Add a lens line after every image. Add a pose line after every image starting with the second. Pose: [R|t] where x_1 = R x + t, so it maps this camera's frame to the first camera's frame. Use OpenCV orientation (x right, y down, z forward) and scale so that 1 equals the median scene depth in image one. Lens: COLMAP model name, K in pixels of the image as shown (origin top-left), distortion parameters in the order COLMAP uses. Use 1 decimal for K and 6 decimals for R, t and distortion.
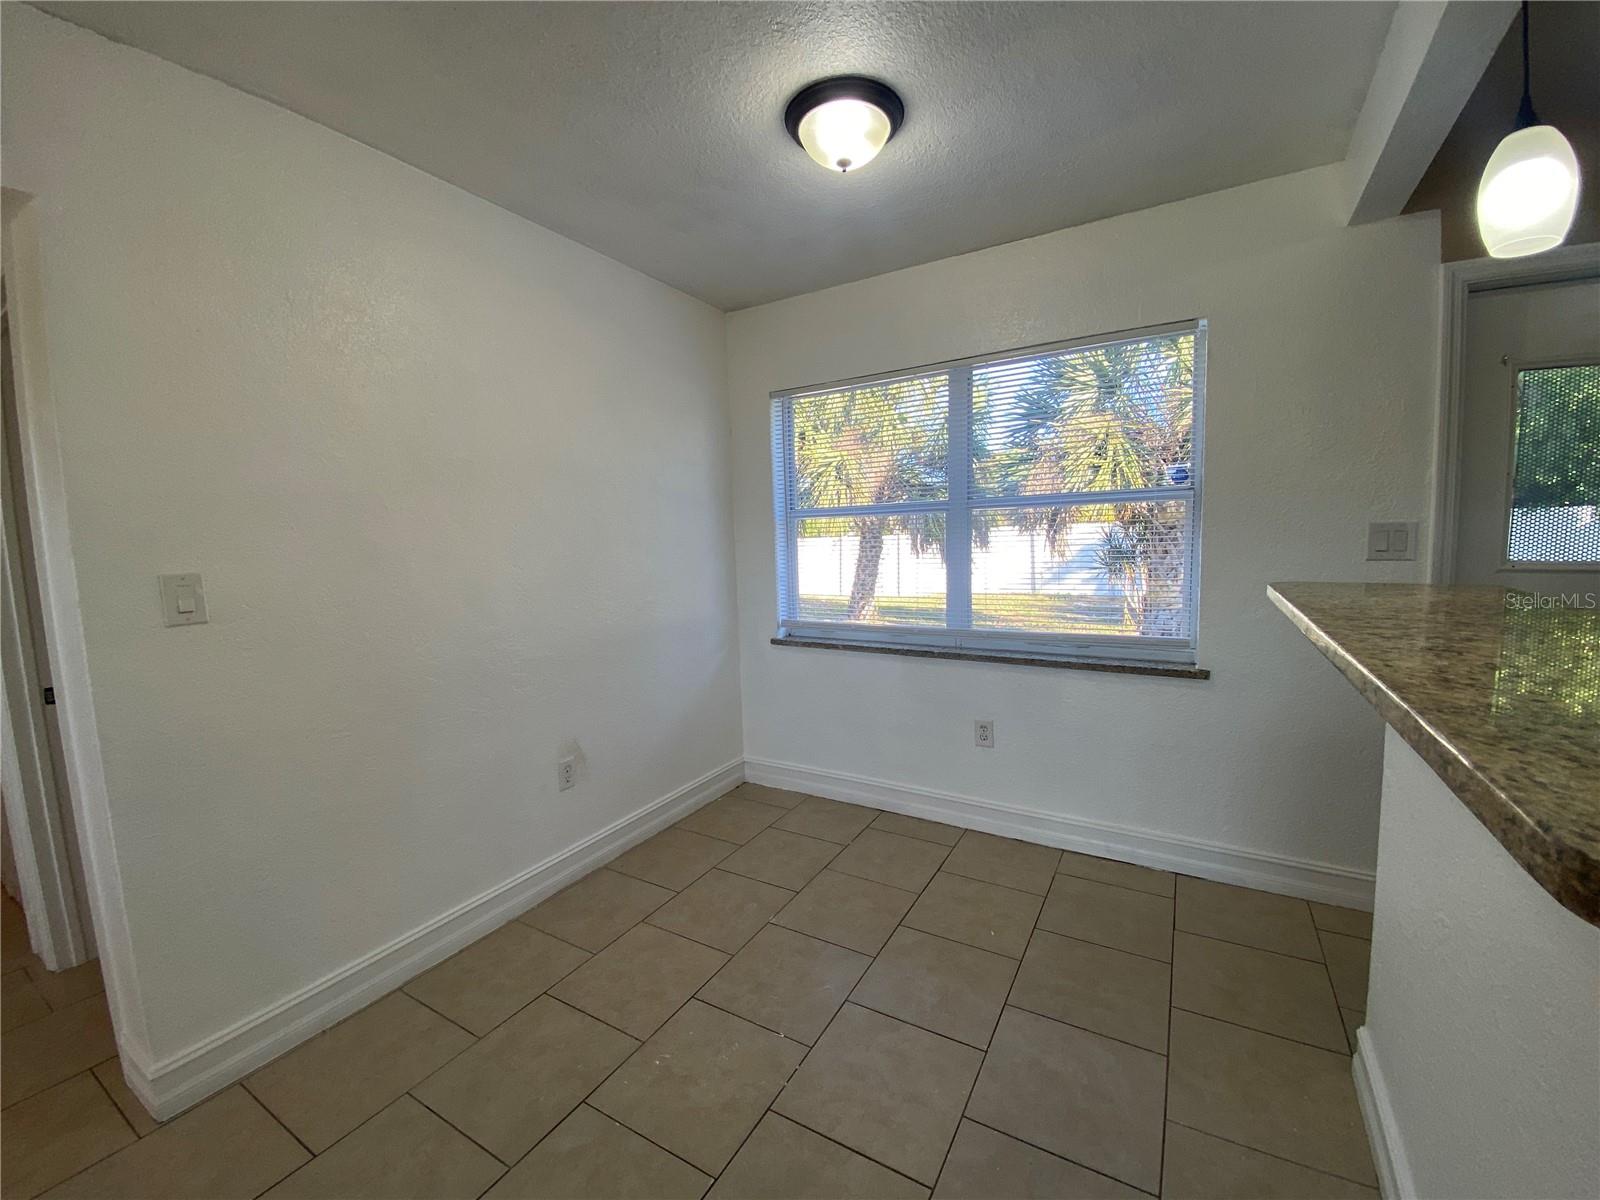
lens RADIAL K [[648.2, 0, 809.0], [0, 648.2, 599.3], [0, 0, 1]] dist [0.030511, -0.024282]
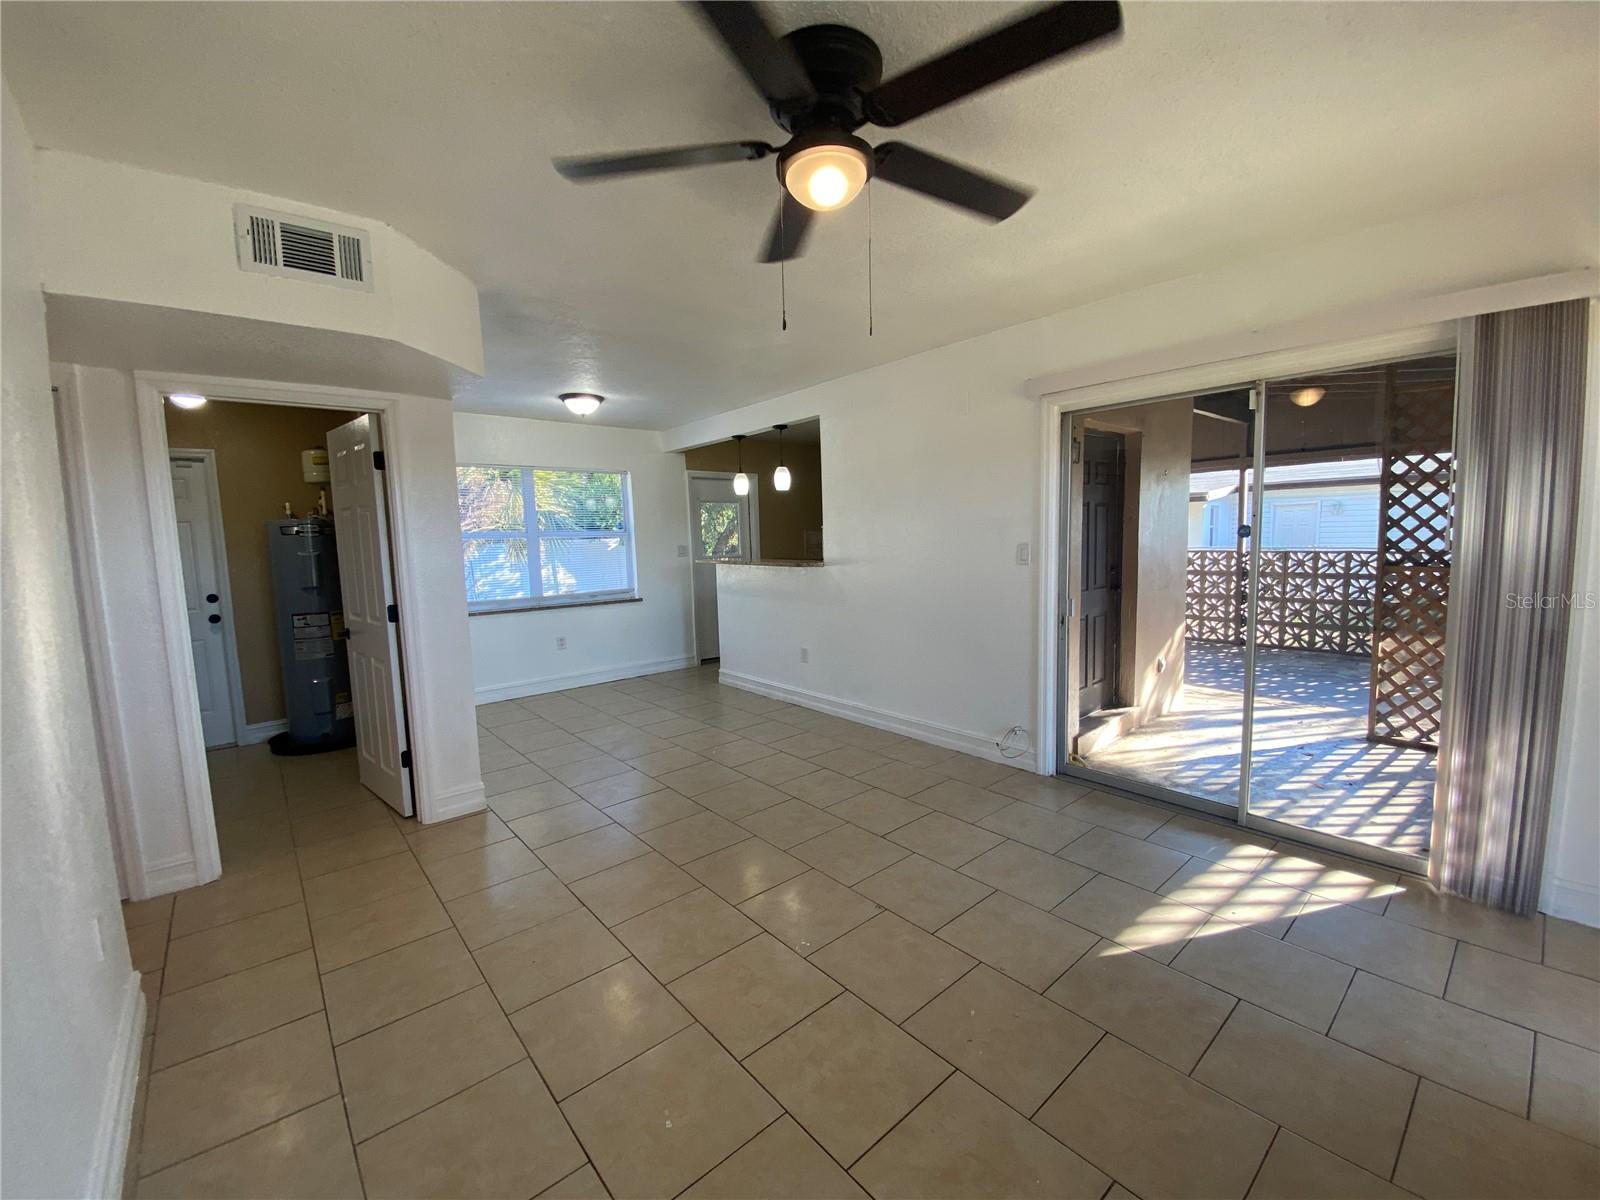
lens RADIAL K [[648.2, 0, 809.0], [0, 648.2, 599.3], [0, 0, 1]] dist [0.030511, -0.024282]
pose [[0.322052, -0.071269, 0.944036, -1.663415], [0.111820, 0.993046, 0.036822, 0.088055], [-0.940095, 0.093704, 0.327782, -0.537137]]
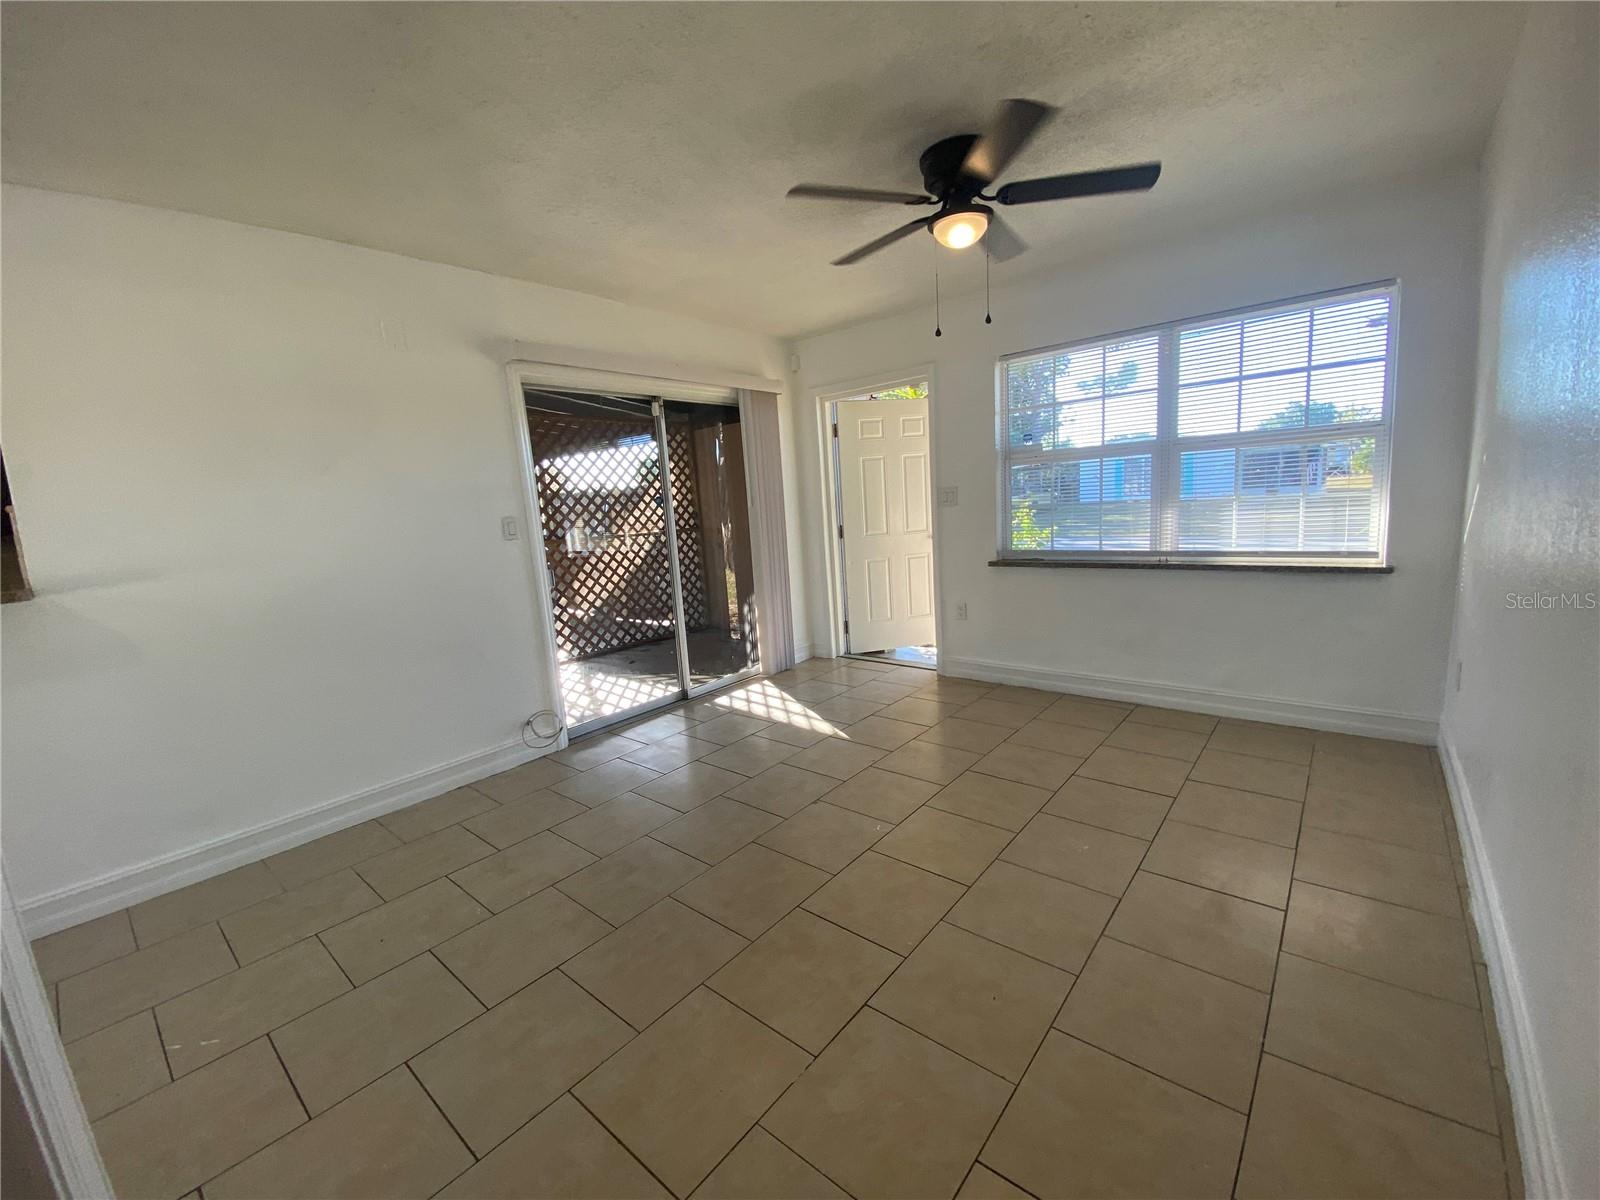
lens RADIAL K [[648.2, 0, 809.0], [0, 648.2, 599.3], [0, 0, 1]] dist [0.030511, -0.024282]
pose [[-0.982533, 0.069601, 0.172581, -0.952908], [0.111504, 0.962690, 0.246565, -0.028463], [-0.148981, 0.261502, -0.953636, 0.711726]]
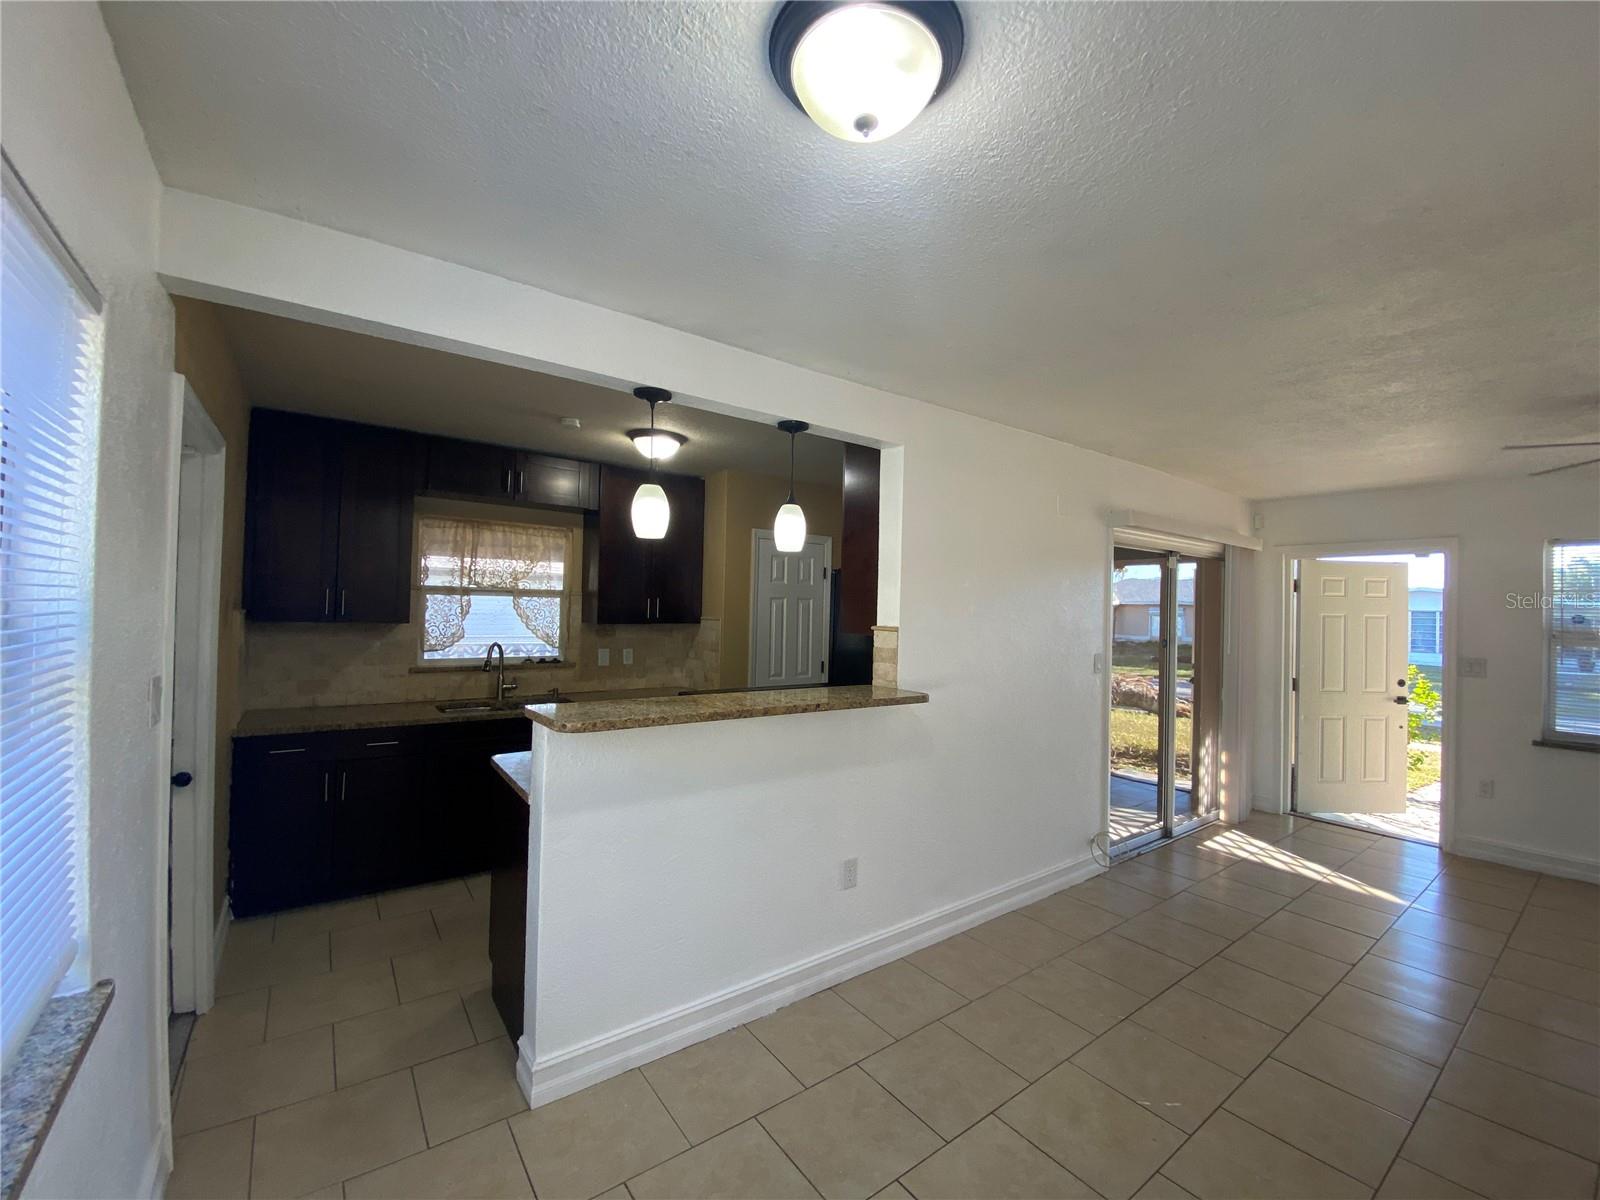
lens RADIAL K [[648.2, 0, 809.0], [0, 648.2, 599.3], [0, 0, 1]] dist [0.030511, -0.024282]
pose [[-0.921260, 0.017218, 0.388565, -0.099387], [0.044651, 0.997097, 0.061683, -0.183318], [-0.386375, 0.074176, -0.919354, 1.152060]]
